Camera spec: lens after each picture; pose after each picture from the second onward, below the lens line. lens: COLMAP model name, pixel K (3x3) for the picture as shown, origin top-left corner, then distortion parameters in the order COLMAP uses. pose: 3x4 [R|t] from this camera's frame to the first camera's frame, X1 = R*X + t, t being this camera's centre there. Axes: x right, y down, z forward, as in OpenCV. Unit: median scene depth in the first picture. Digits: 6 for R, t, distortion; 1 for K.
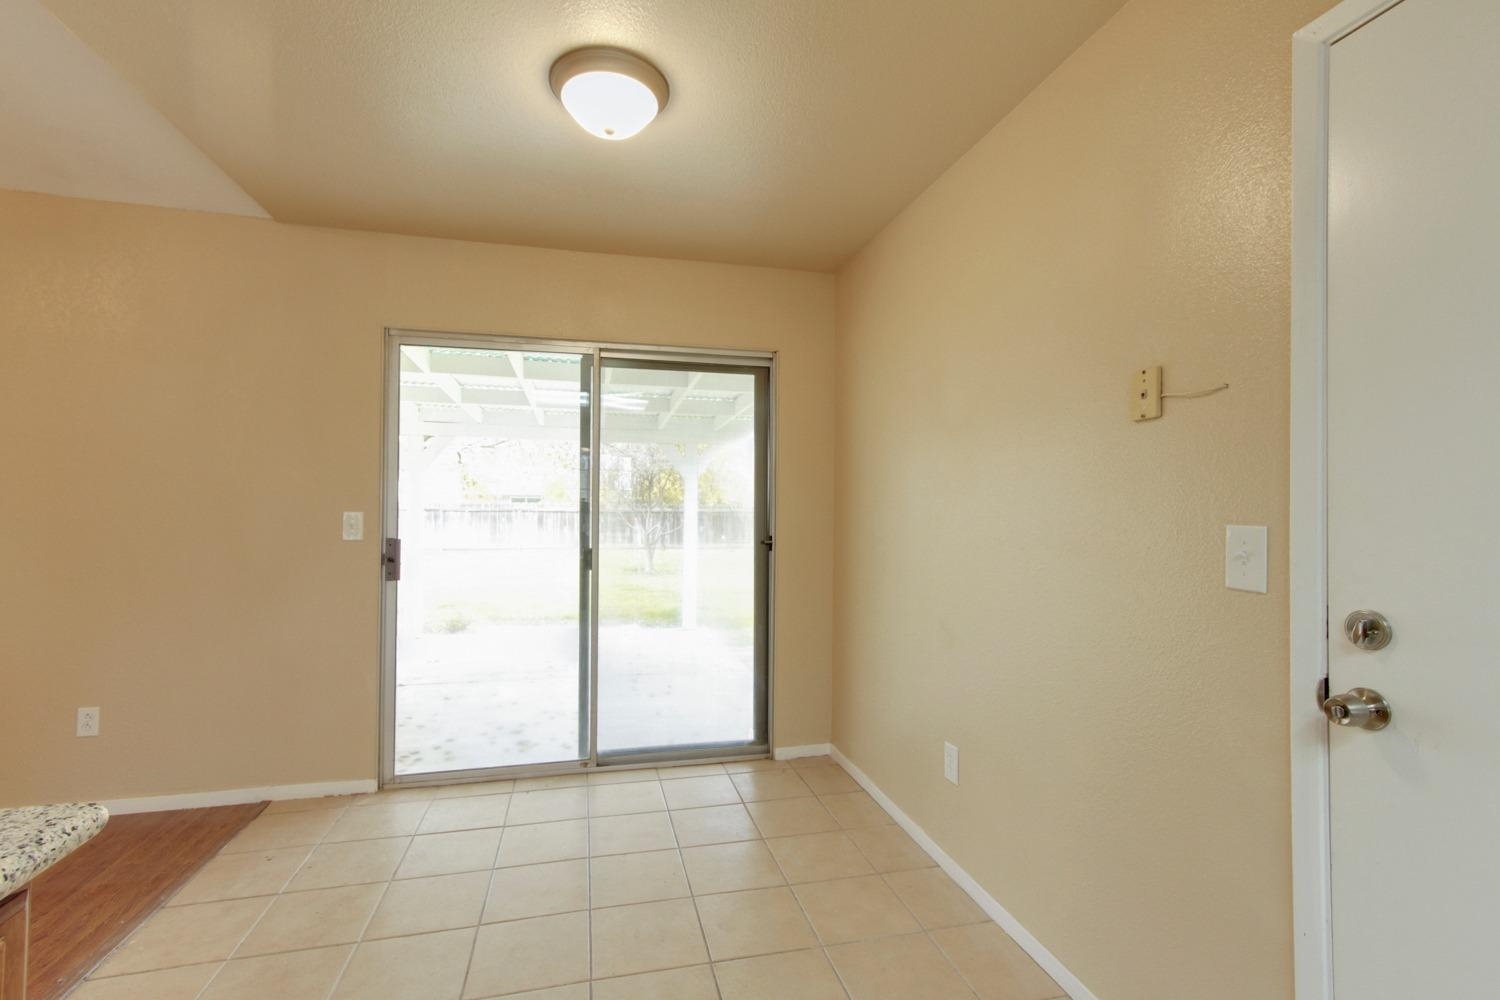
lens RADIAL K [[687.6, 0, 752.6], [0, 687.6, 499.9], [0, 0, 1]] dist [-0.003421, 0.001699]
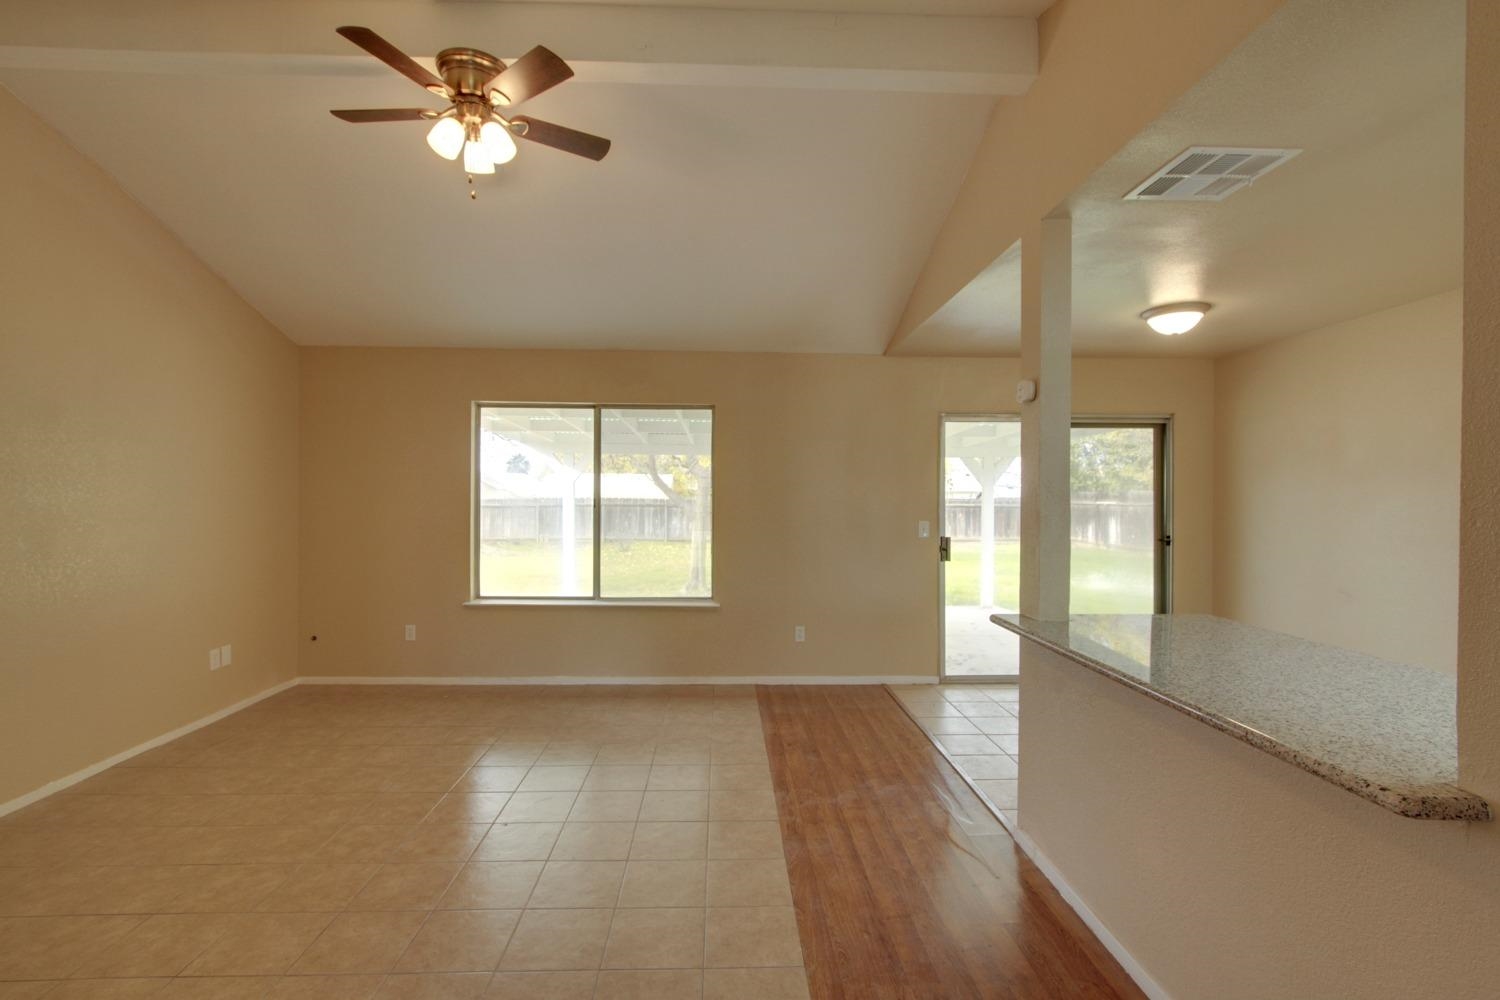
lens RADIAL K [[687.6, 0, 745.2], [0, 687.6, 496.4], [0, 0, 1]] dist [-0.003421, 0.001699]
pose [[0.978008, -0.004305, -0.208521, -0.653001], [0.005931, 0.999957, 0.007174, -0.058270], [0.208481, -0.008253, 0.977992, -0.767799]]
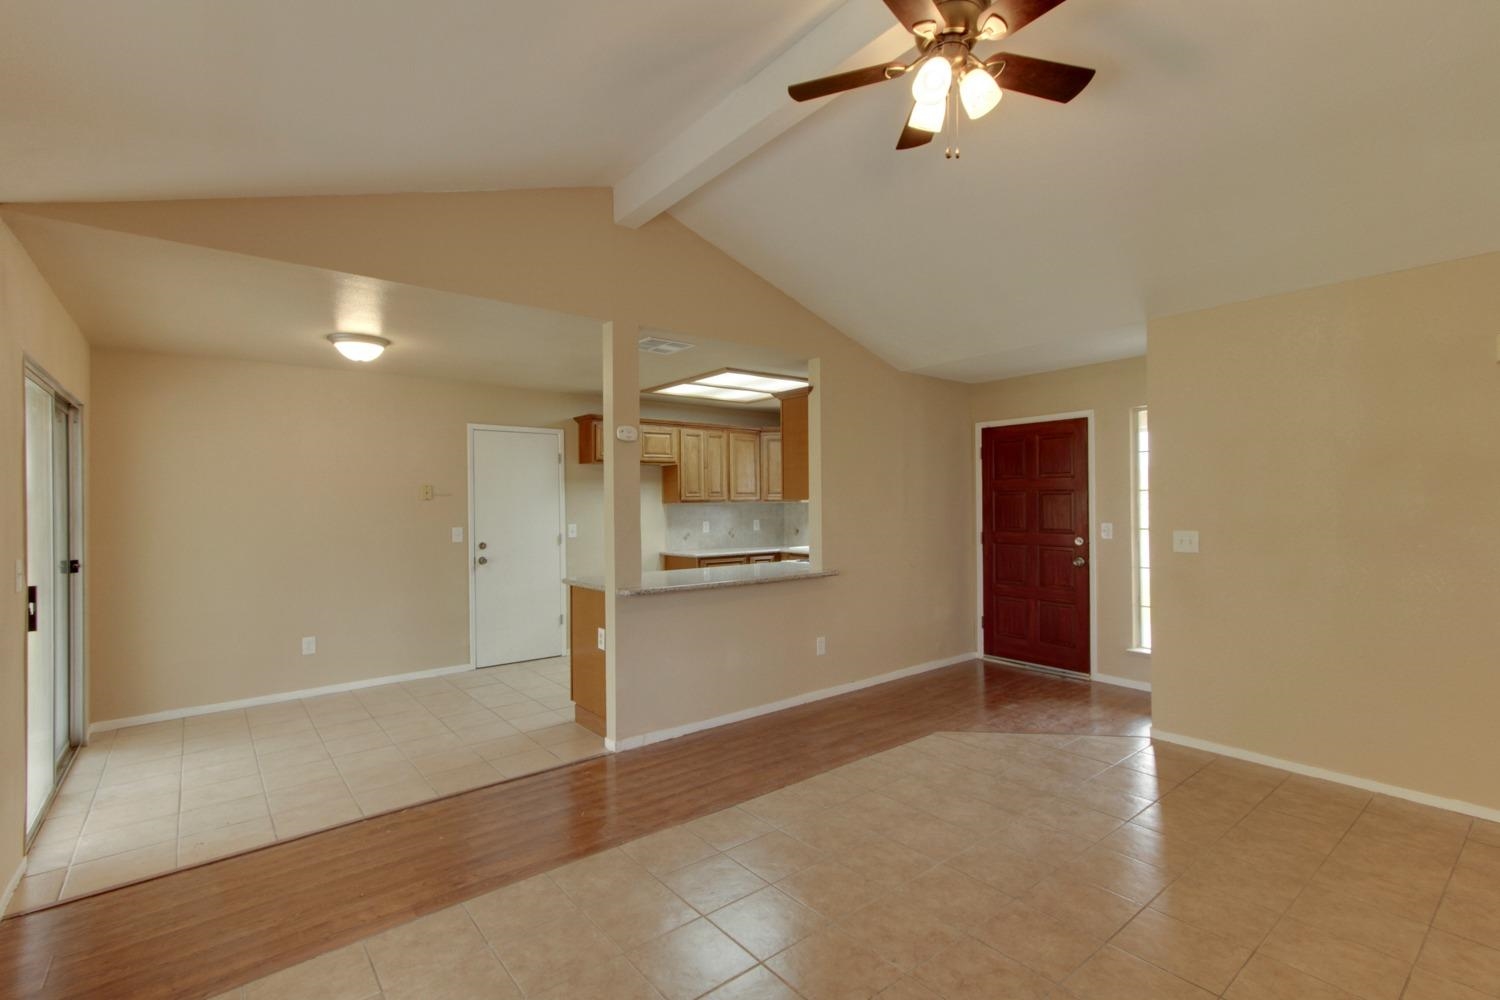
lens RADIAL K [[687.6, 0, 755.4], [0, 687.6, 502.6], [0, 0, 1]] dist [-0.003421, 0.001699]
pose [[-0.434858, 0.001355, 0.900498, -1.735516], [0.003026, 0.999995, -0.000044, -0.049011], [-0.900494, 0.002706, -0.434860, 0.514867]]
